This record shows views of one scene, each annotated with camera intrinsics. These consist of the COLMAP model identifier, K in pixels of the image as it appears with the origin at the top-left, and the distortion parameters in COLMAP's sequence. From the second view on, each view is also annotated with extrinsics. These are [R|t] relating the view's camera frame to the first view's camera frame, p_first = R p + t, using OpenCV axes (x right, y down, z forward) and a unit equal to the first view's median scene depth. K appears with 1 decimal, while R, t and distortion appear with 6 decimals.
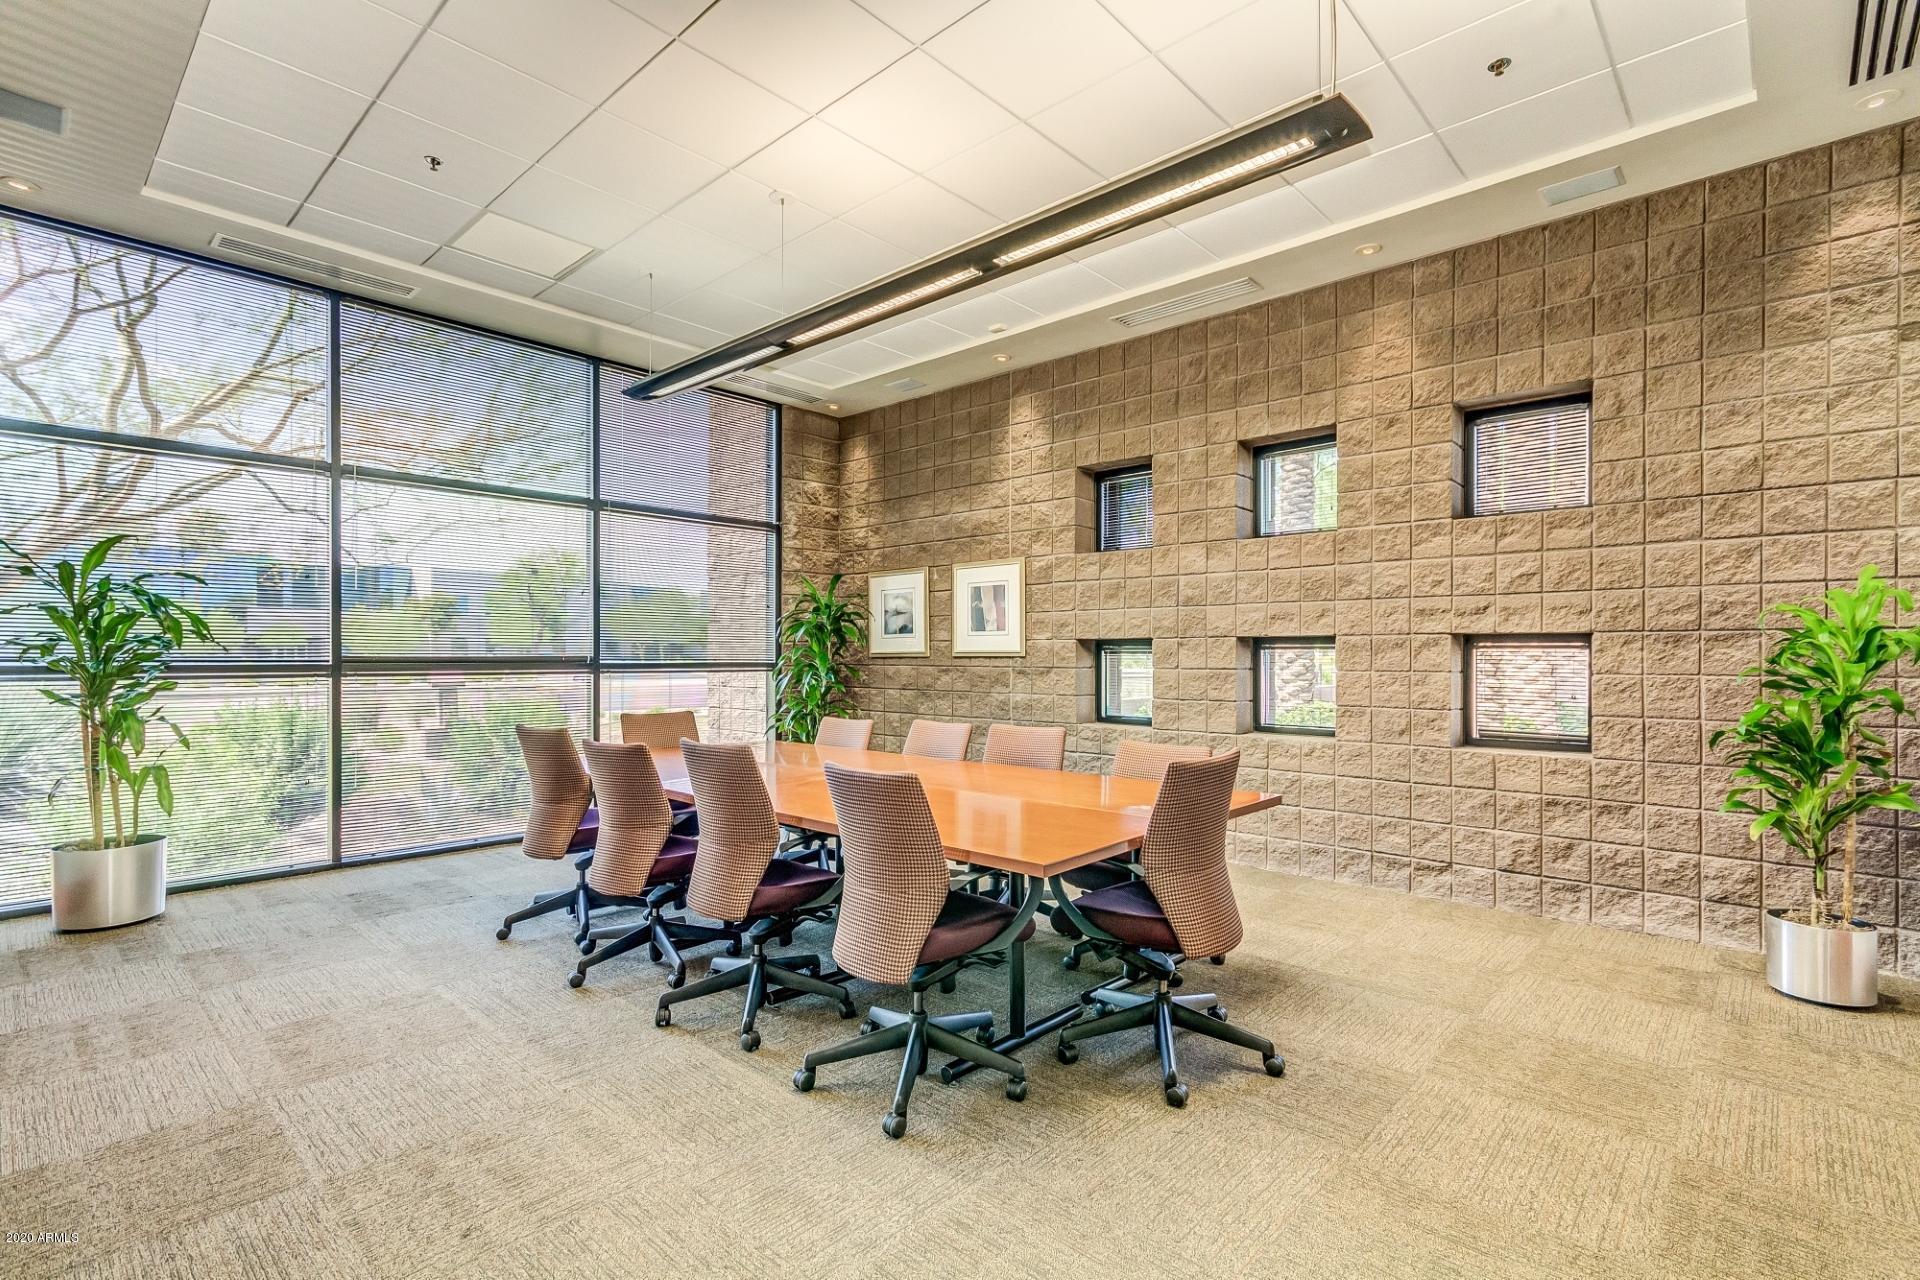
lens RADIAL K [[899.3, 0, 951.9], [0, 899.3, 640.6], [0, 0, 1]] dist [0.011980, 0.000129]
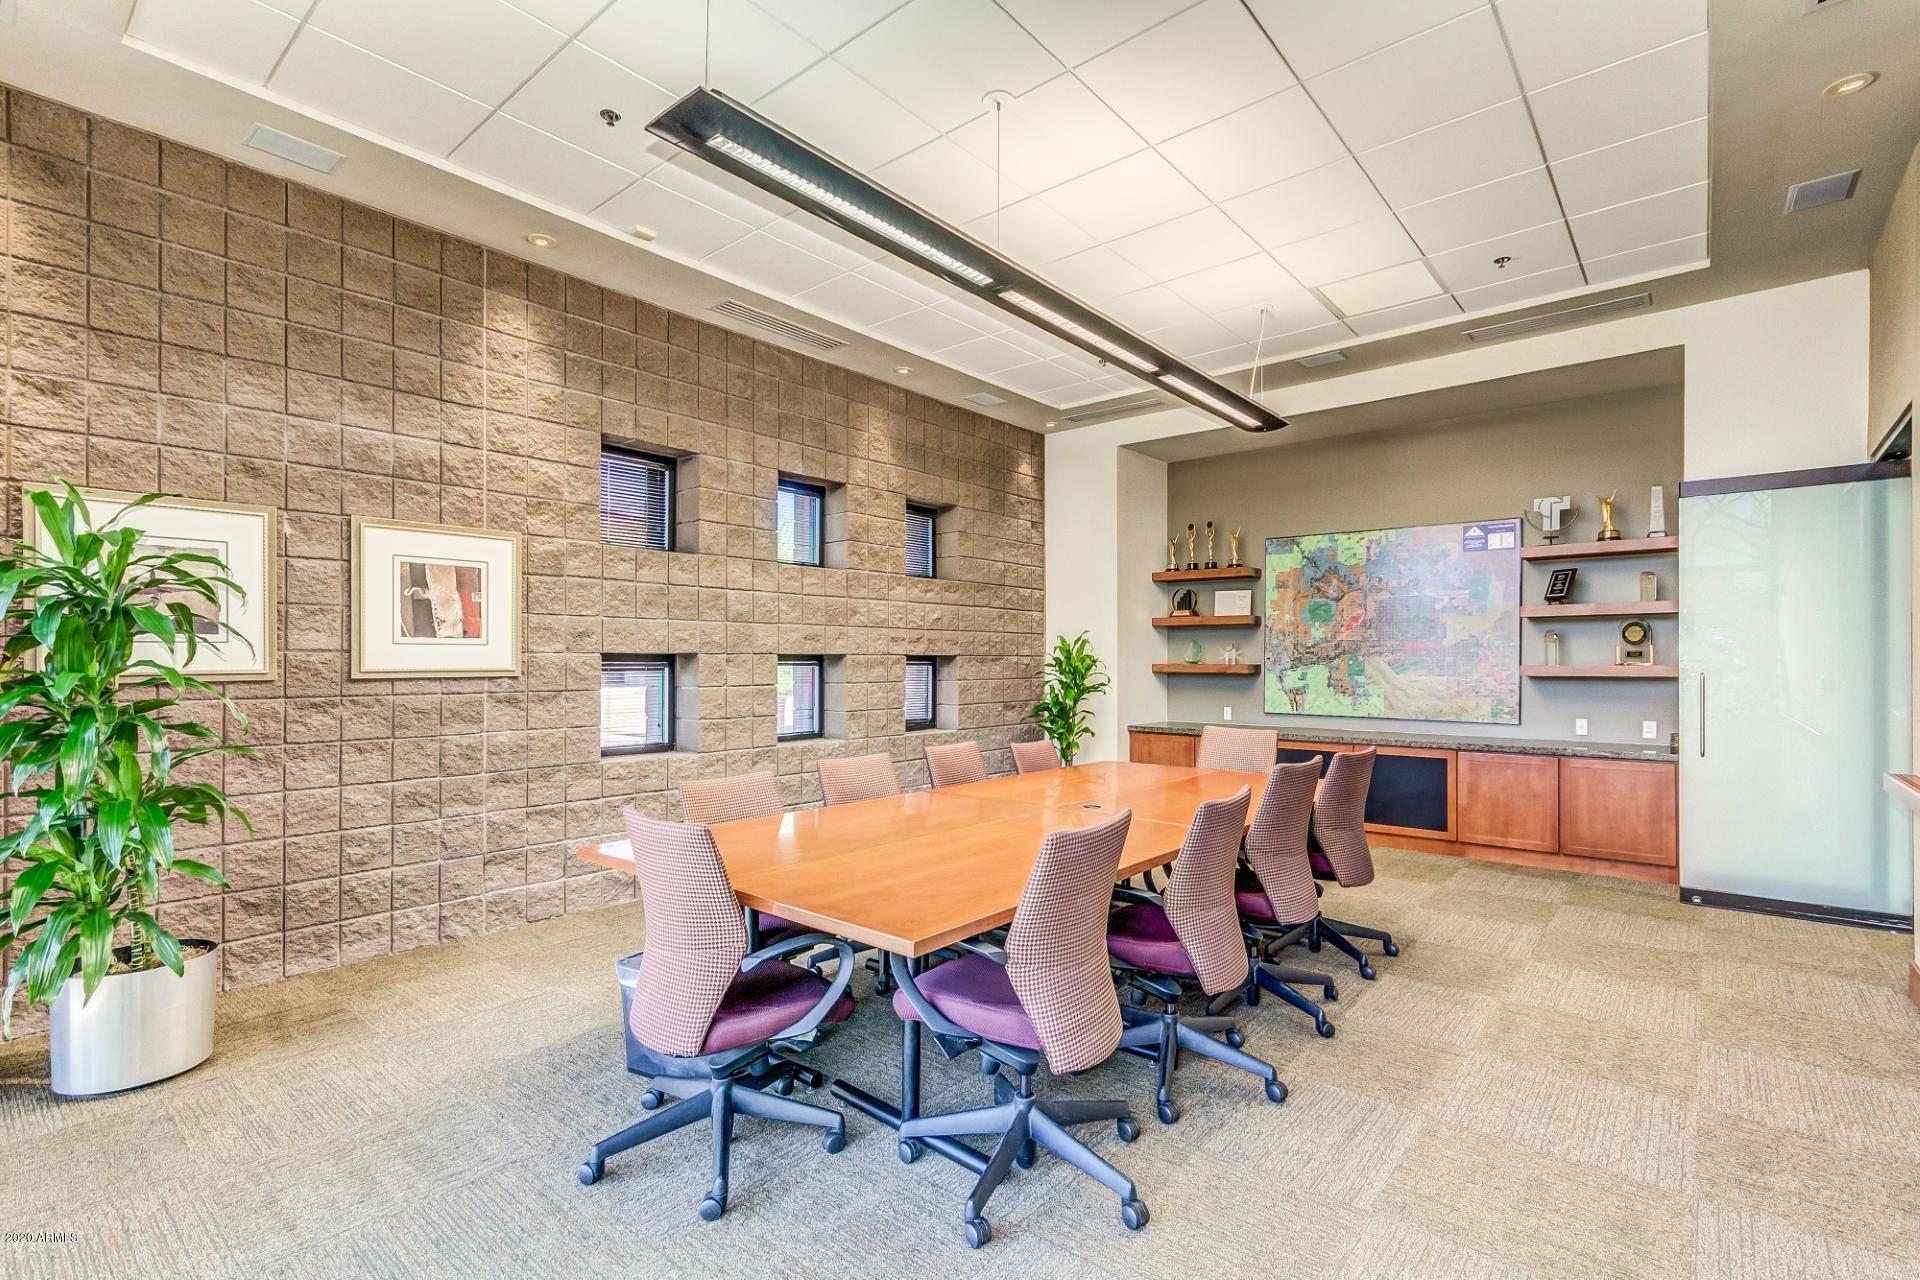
lens RADIAL K [[899.3, 0, 961.3], [0, 899.3, 674.4], [0, 0, 1]] dist [0.011980, 0.000129]
pose [[-0.044551, -0.001543, 0.999006, -0.658346], [0.000005, 0.999999, 0.001545, 0.015669], [-0.999007, 0.000074, -0.044550, 0.724988]]
